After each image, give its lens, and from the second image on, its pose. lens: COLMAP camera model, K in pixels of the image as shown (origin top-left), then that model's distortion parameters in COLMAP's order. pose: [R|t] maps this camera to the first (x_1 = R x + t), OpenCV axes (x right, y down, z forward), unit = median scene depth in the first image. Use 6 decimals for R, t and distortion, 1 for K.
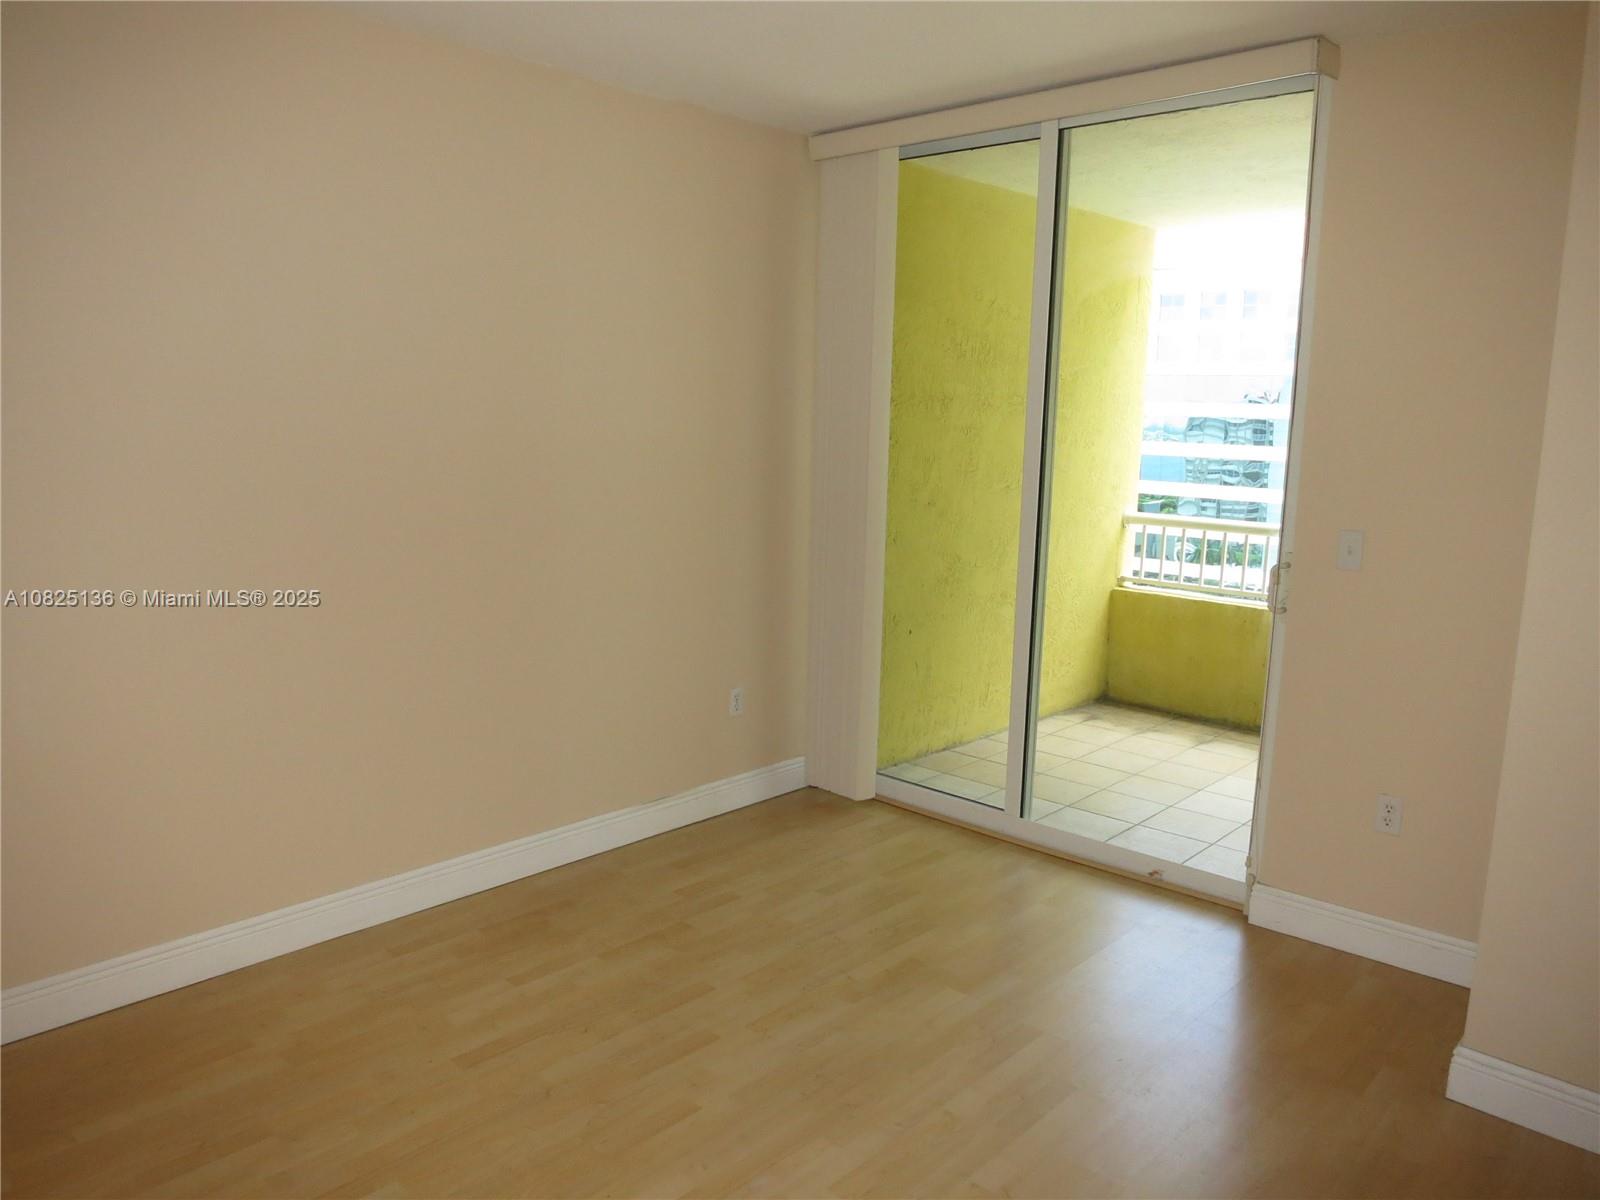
lens RADIAL K [[1154.5, 0, 790.3], [0, 1154.5, 600.7], [0, 0, 1]] dist [-0.050704, 0.012841]
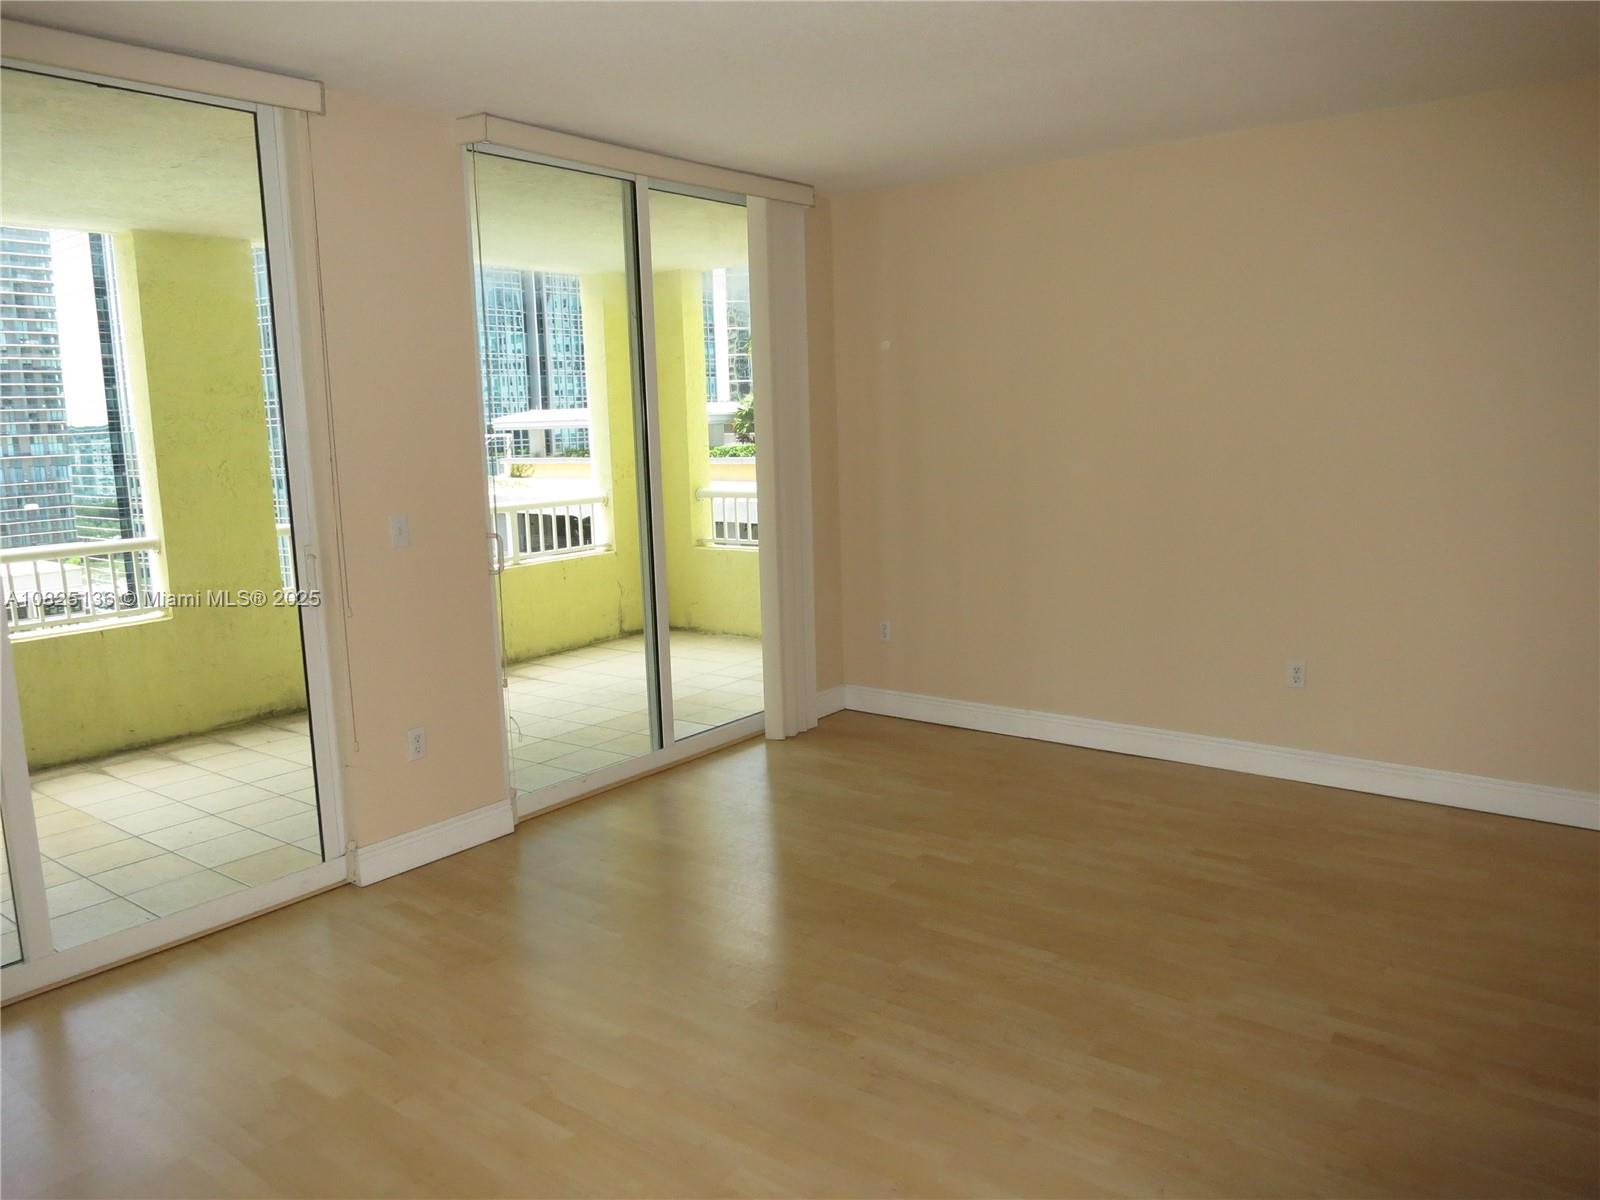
lens RADIAL K [[1154.5, 0, 790.3], [0, 1154.5, 600.7], [0, 0, 1]] dist [-0.050704, 0.012841]
pose [[-0.089959, -0.177366, 0.980025, -0.905177], [0.180557, 0.964804, 0.191185, -0.156734], [-0.979442, 0.194150, -0.054768, 0.843546]]
